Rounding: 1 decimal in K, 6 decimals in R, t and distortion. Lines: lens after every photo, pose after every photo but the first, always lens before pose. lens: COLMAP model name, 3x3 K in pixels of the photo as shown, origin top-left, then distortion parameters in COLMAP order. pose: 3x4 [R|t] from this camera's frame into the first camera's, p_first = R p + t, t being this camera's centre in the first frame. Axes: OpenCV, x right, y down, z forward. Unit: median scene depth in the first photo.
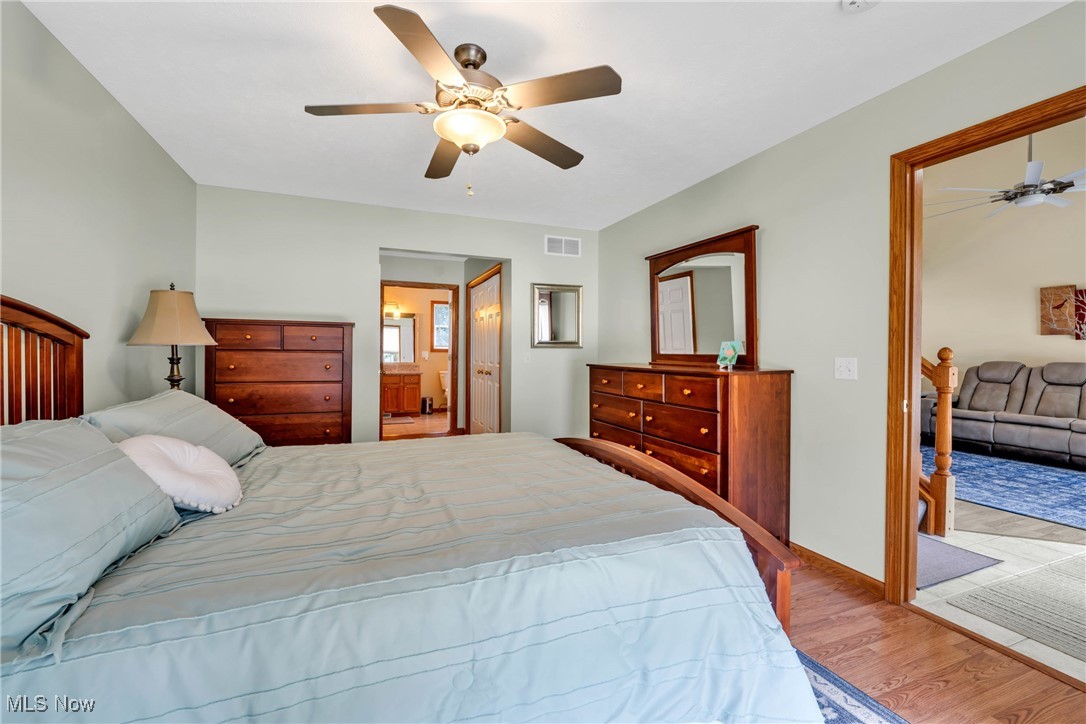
lens RADIAL K [[441.6, 0, 544.2], [0, 441.6, 357.1], [0, 0, 1]] dist [-0.004452, -0.002245]
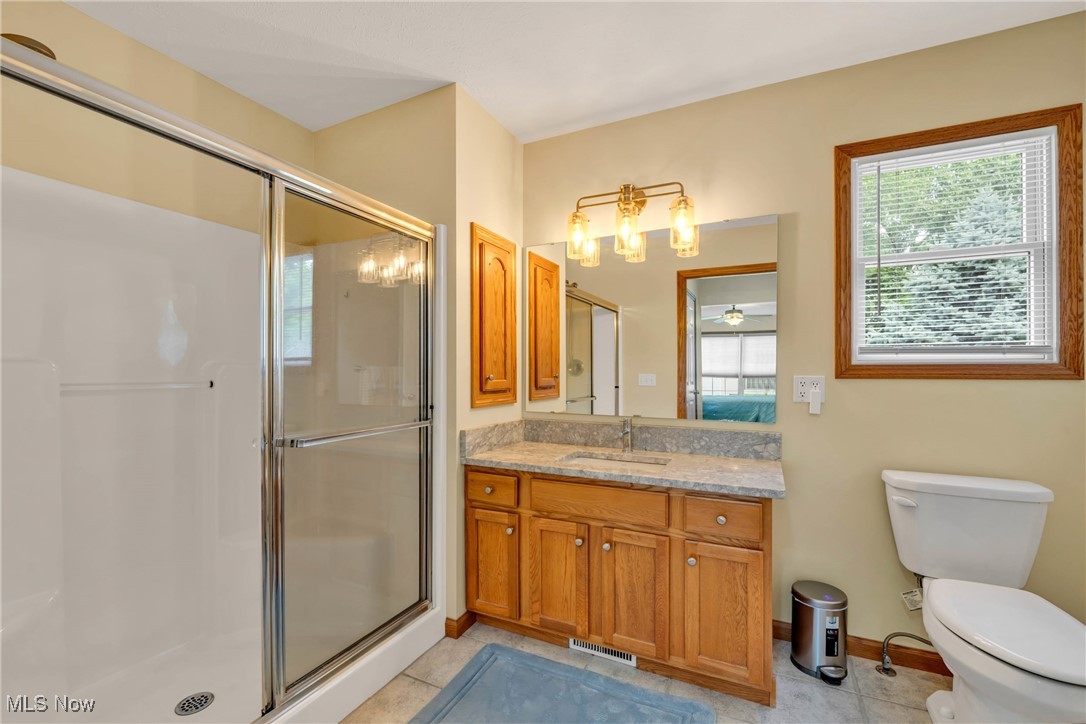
lens RADIAL K [[441.6, 0, 546.3], [0, 441.6, 366.5], [0, 0, 1]] dist [-0.004452, -0.002245]
pose [[0.679341, -0.004042, -0.733812, -0.197613], [-0.003930, 0.999950, -0.009146, -0.014634], [0.733812, 0.009097, 0.679292, 0.758578]]
